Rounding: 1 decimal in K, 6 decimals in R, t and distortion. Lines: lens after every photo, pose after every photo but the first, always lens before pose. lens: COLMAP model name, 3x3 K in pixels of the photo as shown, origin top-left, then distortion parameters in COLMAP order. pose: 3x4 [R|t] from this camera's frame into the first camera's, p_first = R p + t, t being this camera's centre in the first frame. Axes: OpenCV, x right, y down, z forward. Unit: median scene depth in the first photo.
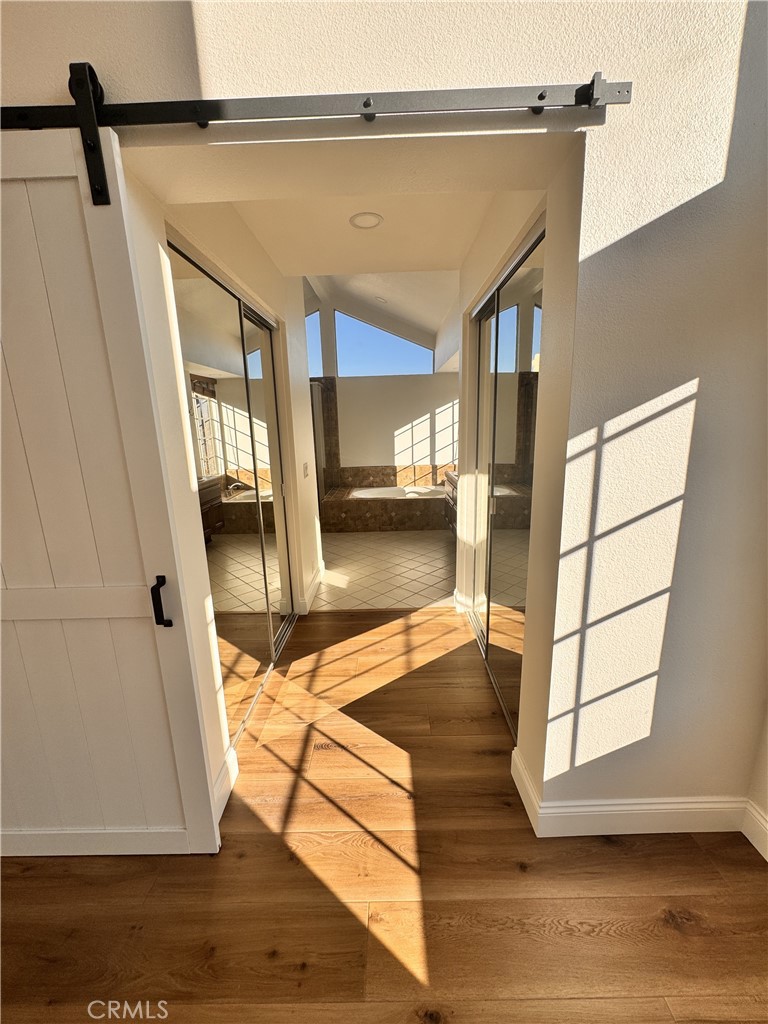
lens RADIAL K [[414.2, 0, 385.0], [0, 414.2, 516.9], [0, 0, 1]] dist [-0.001094, -0.000112]
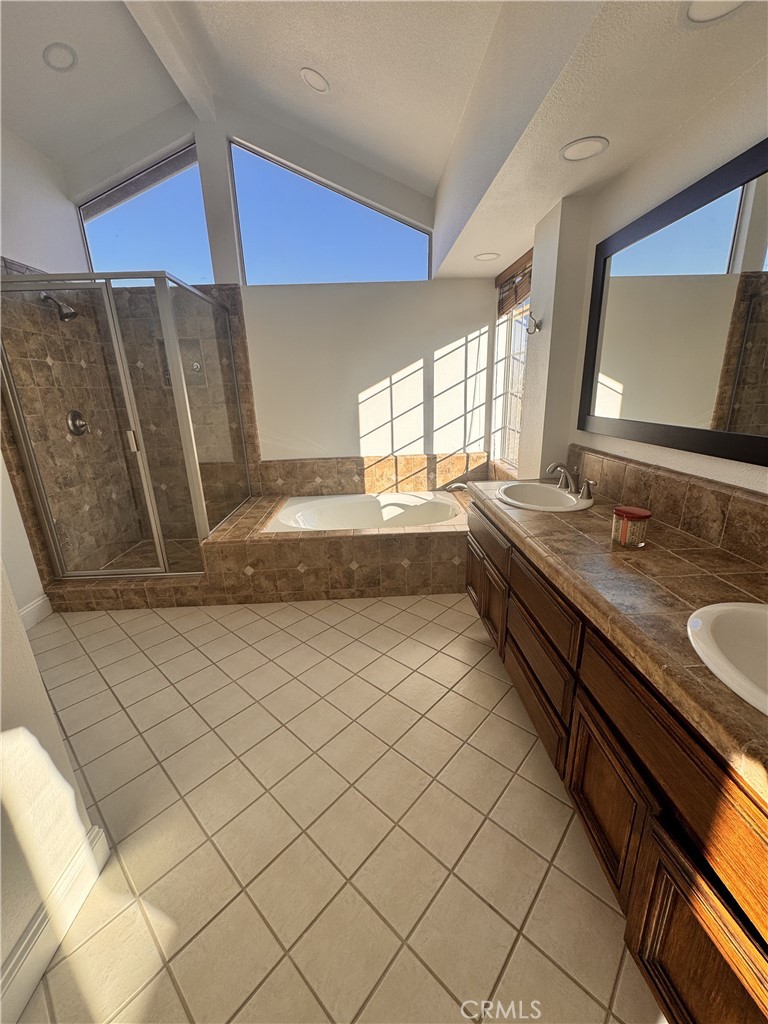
lens RADIAL K [[414.2, 0, 389.1], [0, 414.2, 511.3], [0, 0, 1]] dist [-0.001094, -0.000112]
pose [[0.998311, -0.018537, 0.055056, 0.030558], [0.015141, 0.997994, 0.061478, -0.084812], [-0.056085, -0.060541, 0.996589, 0.446463]]
